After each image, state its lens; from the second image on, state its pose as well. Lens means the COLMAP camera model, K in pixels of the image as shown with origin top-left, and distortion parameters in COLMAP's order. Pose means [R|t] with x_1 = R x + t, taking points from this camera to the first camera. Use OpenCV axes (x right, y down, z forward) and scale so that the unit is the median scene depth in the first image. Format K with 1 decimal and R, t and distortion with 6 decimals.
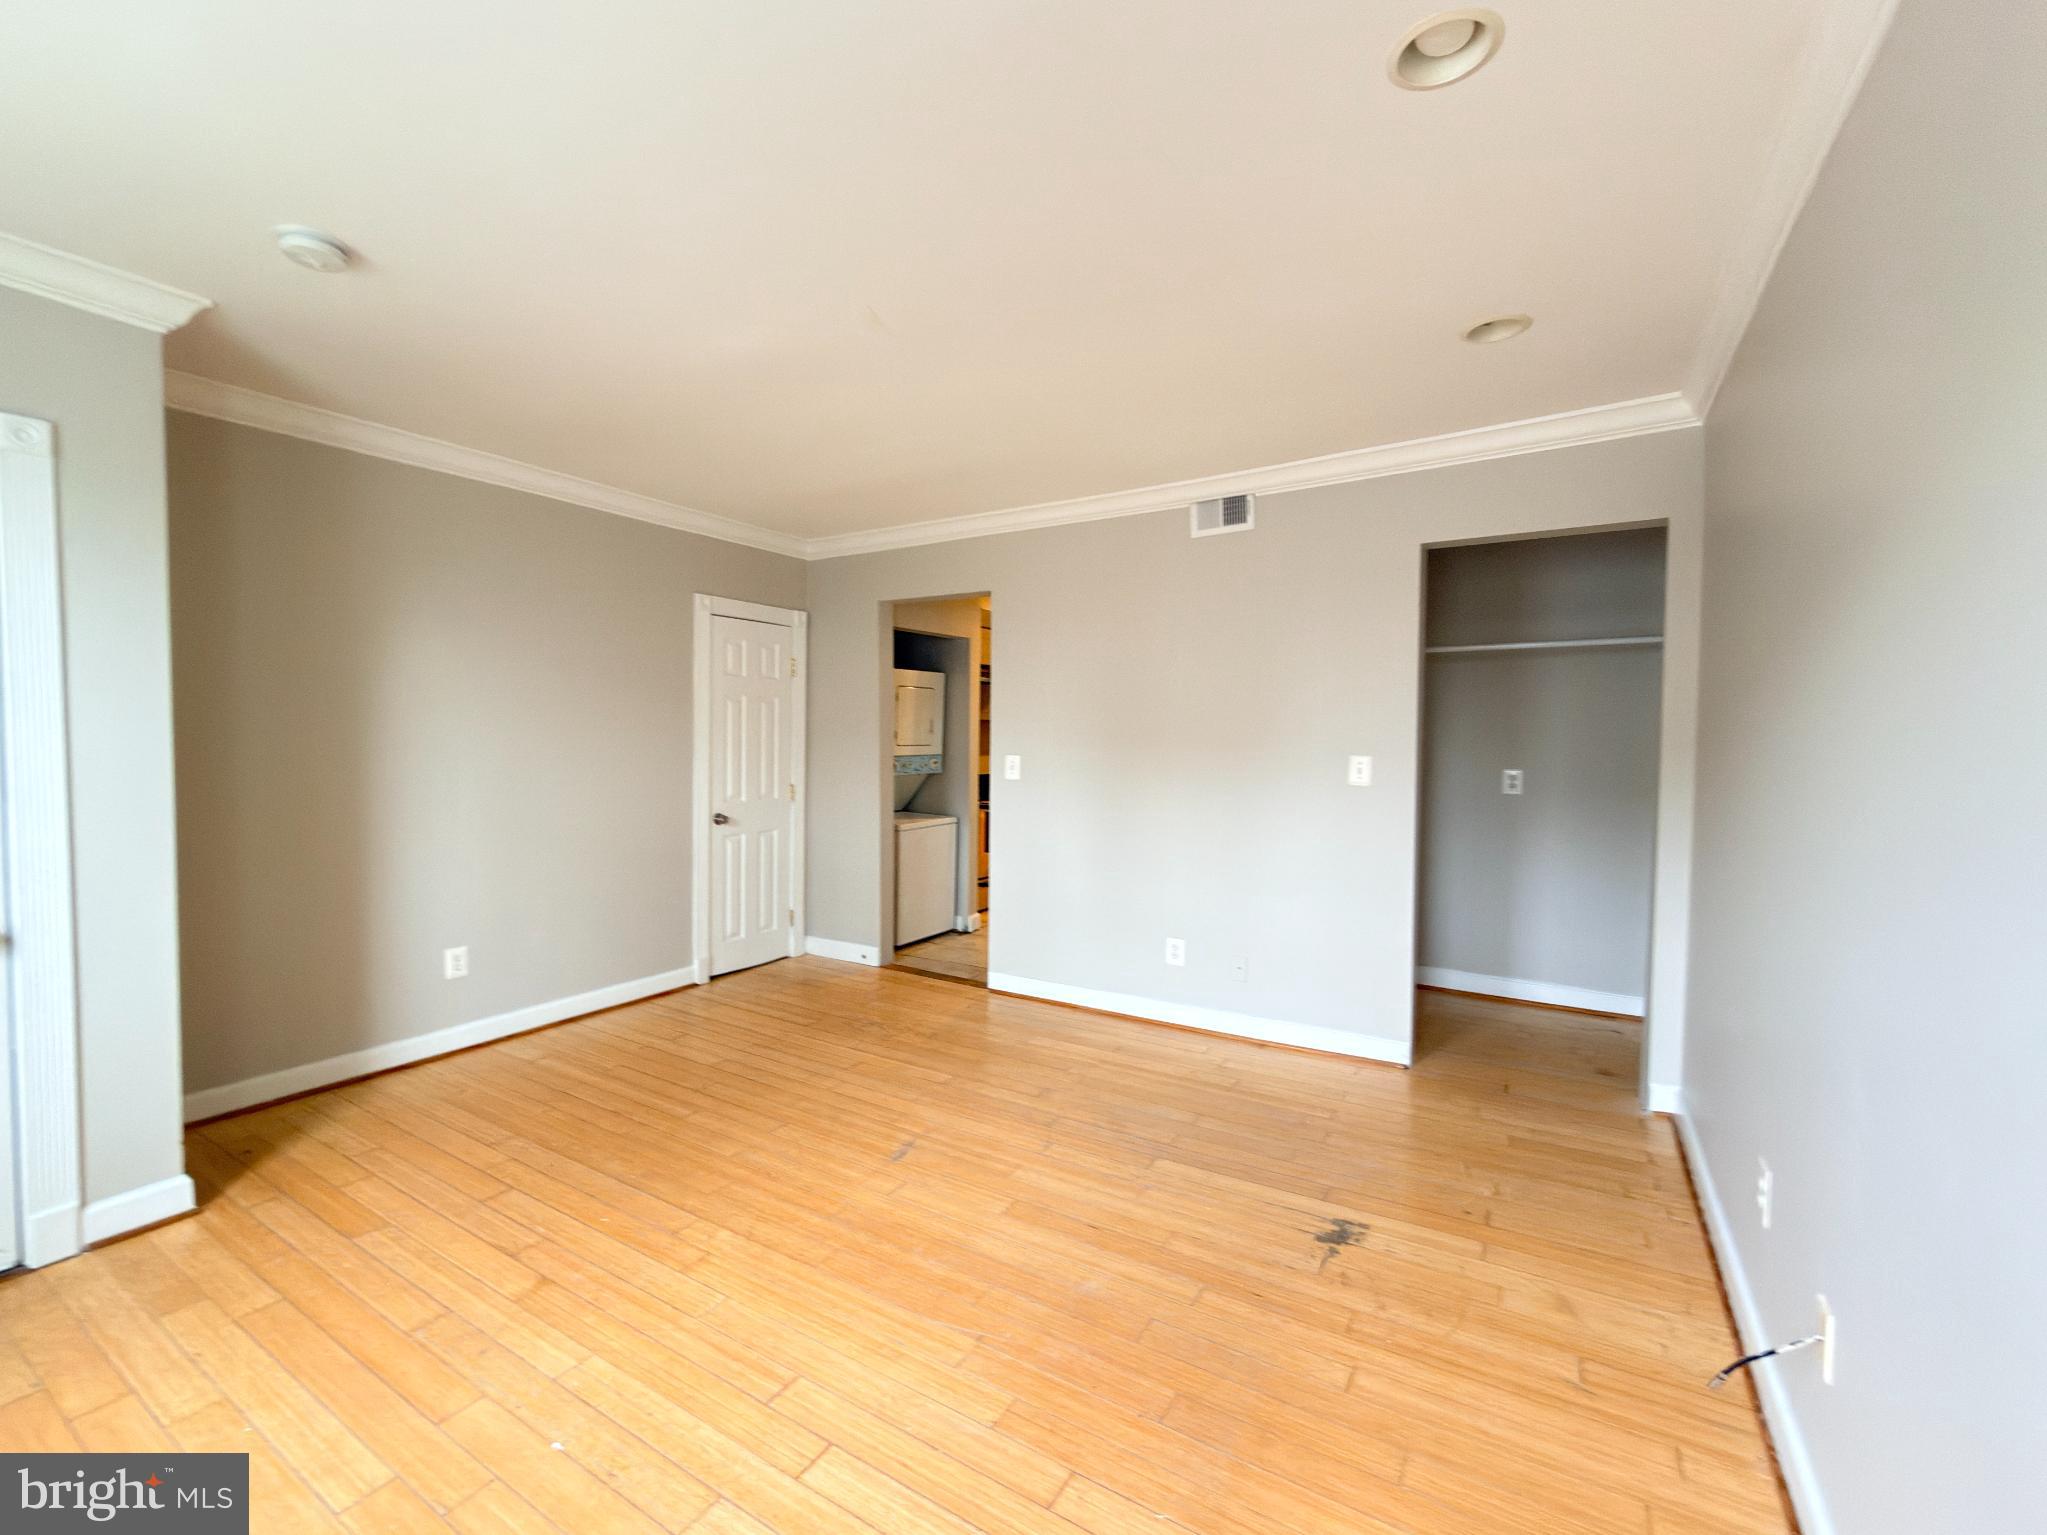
lens RADIAL K [[876.9, 0, 1023.8], [0, 876.9, 761.2], [0, 0, 1]] dist [0.000331, 0.000518]
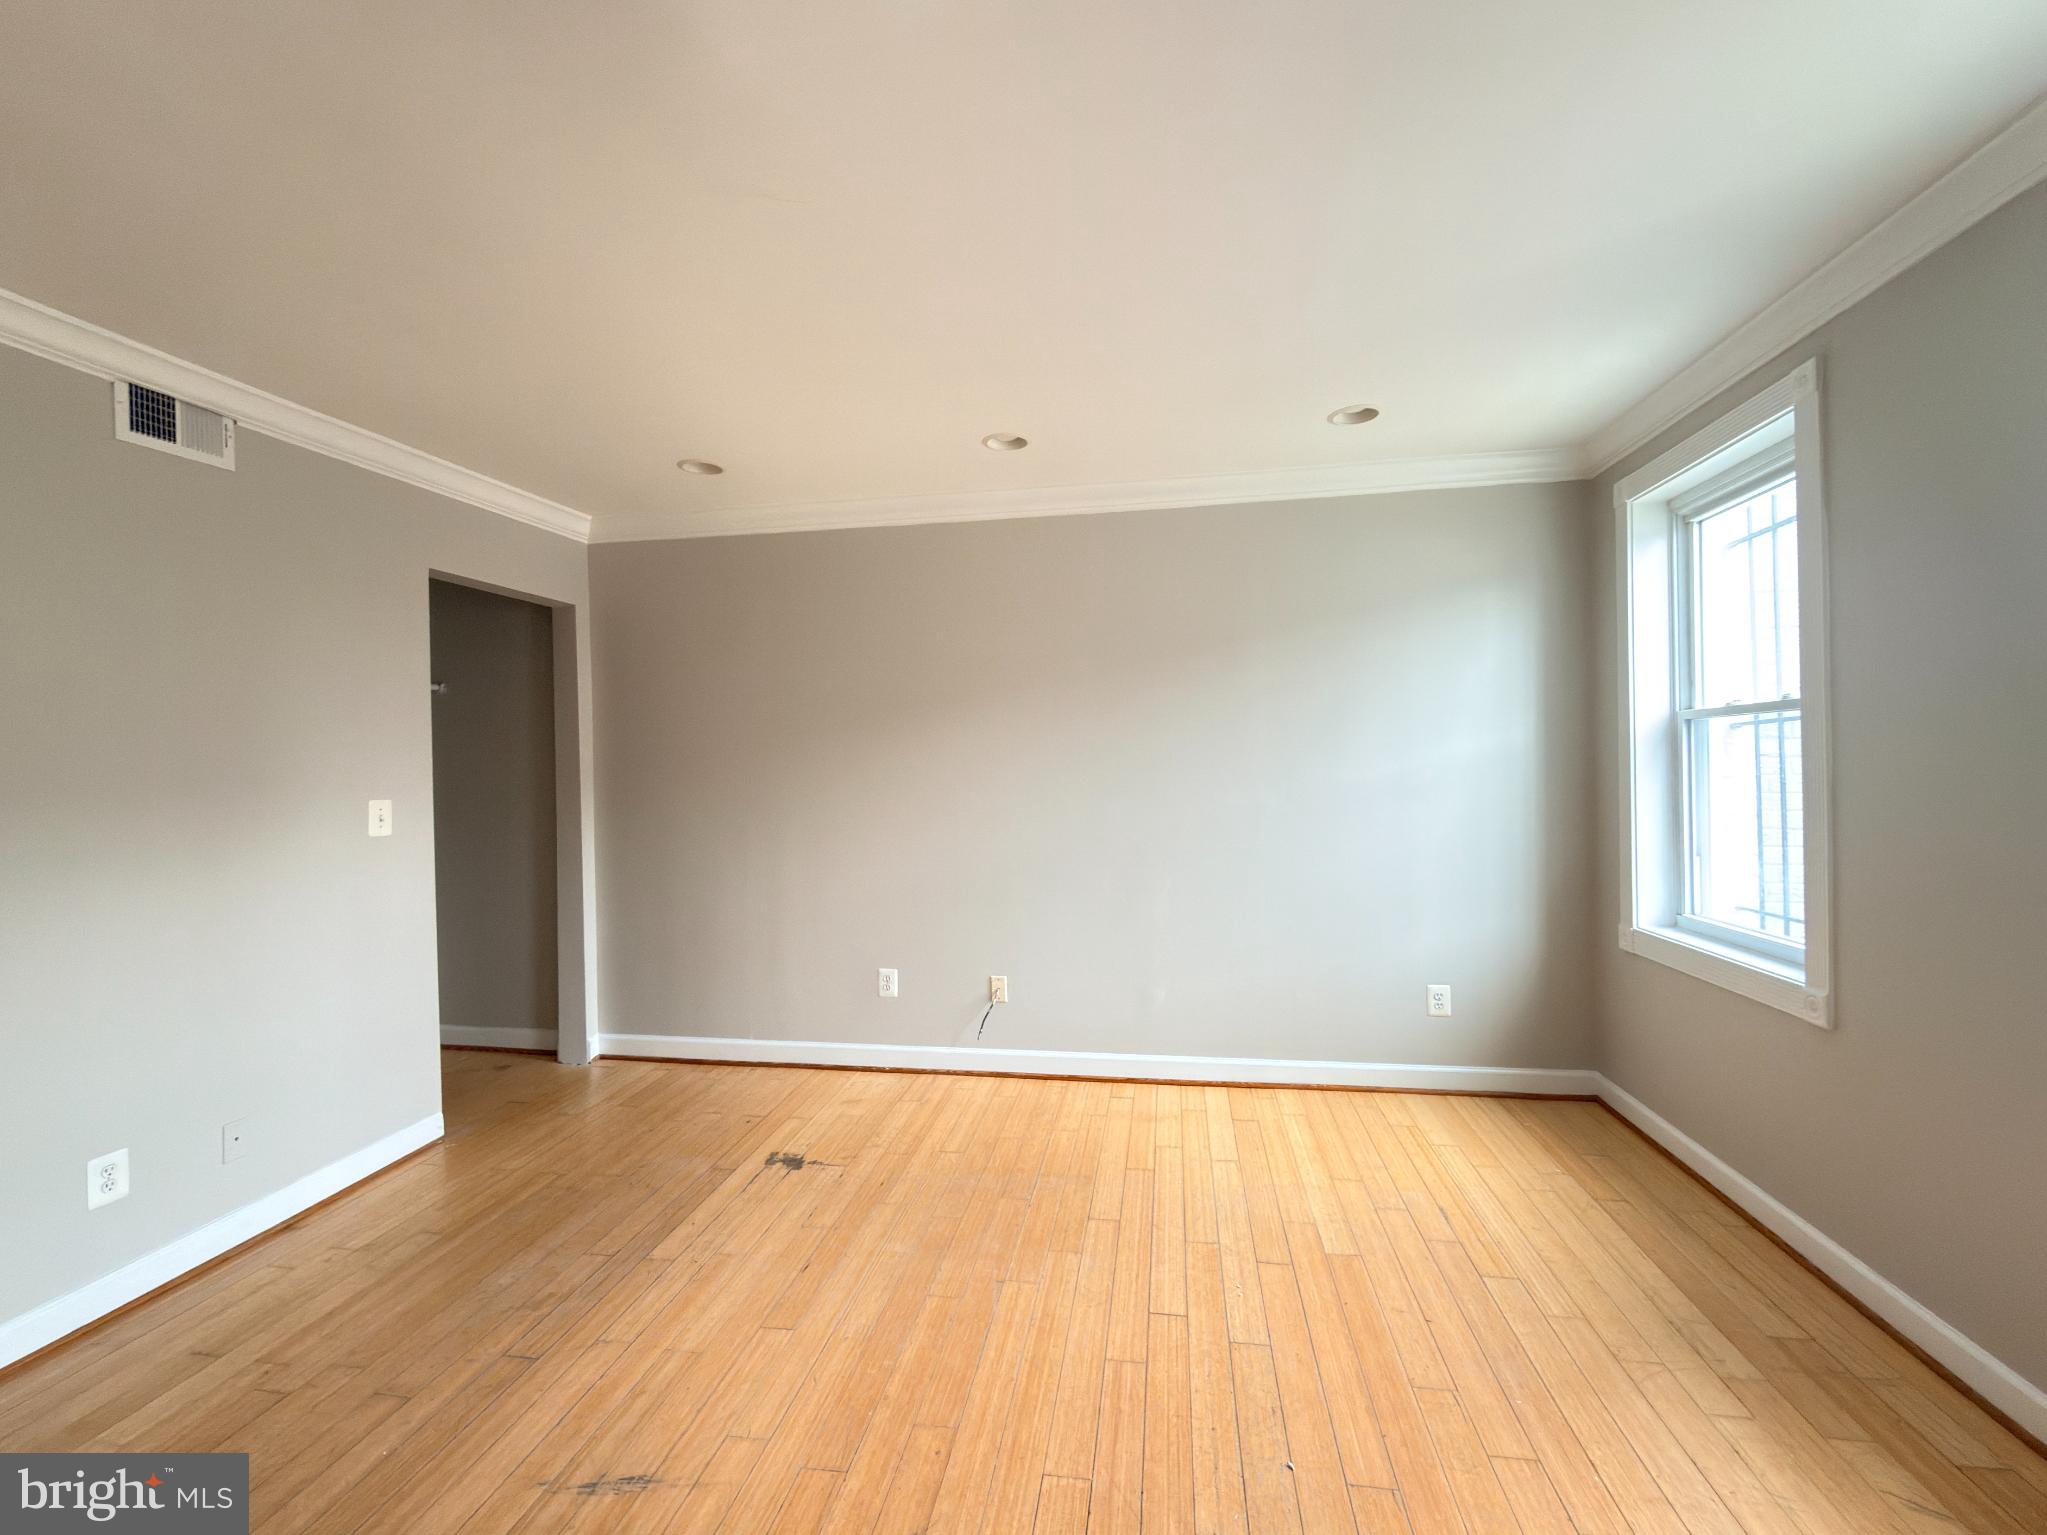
lens RADIAL K [[876.9, 0, 1026.3], [0, 876.9, 770.6], [0, 0, 1]] dist [0.000331, 0.000518]
pose [[-0.384957, -0.005401, 0.922919, -0.895670], [0.043854, 0.998746, 0.024137, -0.039626], [-0.921892, 0.049765, -0.384237, 1.087196]]
